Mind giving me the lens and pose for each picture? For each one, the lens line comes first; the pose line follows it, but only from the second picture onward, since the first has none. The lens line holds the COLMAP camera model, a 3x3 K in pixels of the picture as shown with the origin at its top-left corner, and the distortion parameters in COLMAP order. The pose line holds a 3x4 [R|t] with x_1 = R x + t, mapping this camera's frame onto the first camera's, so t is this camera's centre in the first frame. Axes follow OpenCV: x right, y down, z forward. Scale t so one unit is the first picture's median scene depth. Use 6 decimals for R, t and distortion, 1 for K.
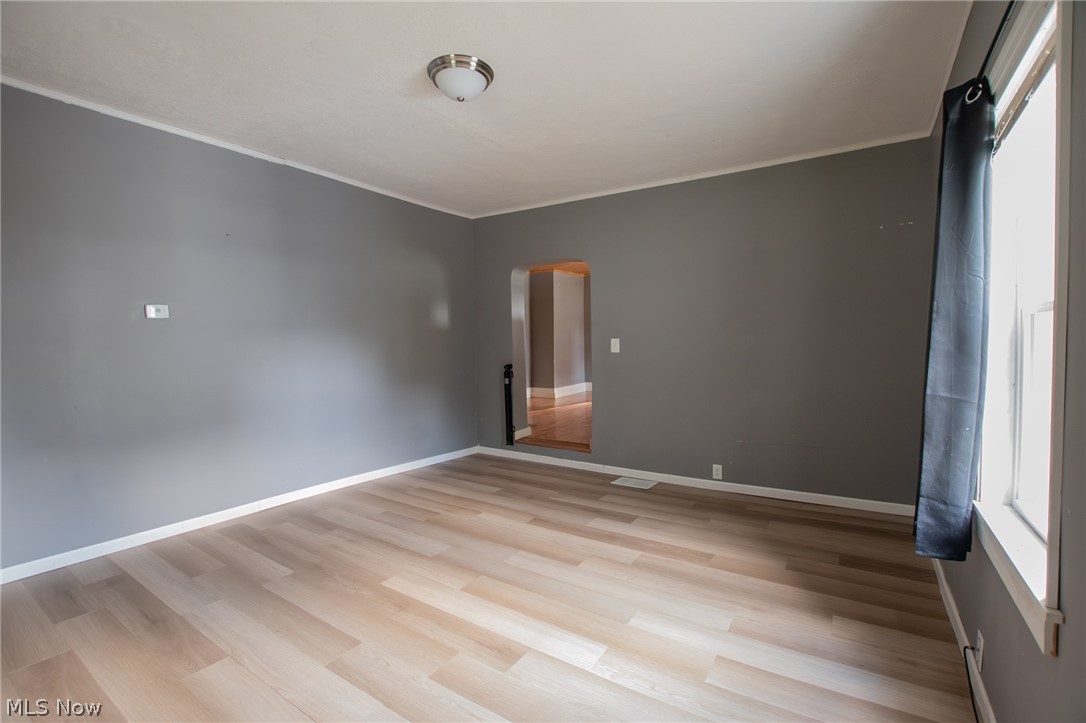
lens RADIAL K [[486.9, 0, 539.3], [0, 486.9, 364.7], [0, 0, 1]] dist [-0.033801, 0.006275]
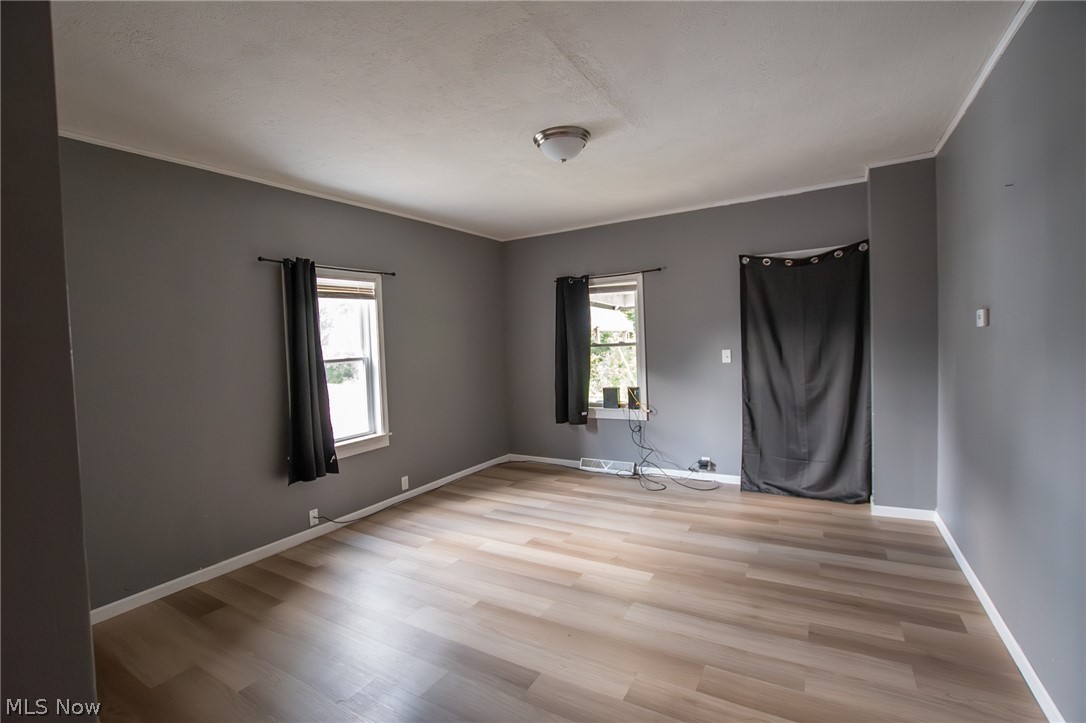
lens RADIAL K [[486.9, 0, 539.3], [0, 486.9, 364.7], [0, 0, 1]] dist [-0.033801, 0.006275]
pose [[-0.997506, 0.051306, -0.048474, -0.021423], [0.046504, 0.994345, 0.095476, -0.161790], [0.053098, 0.092984, -0.994251, 1.979122]]
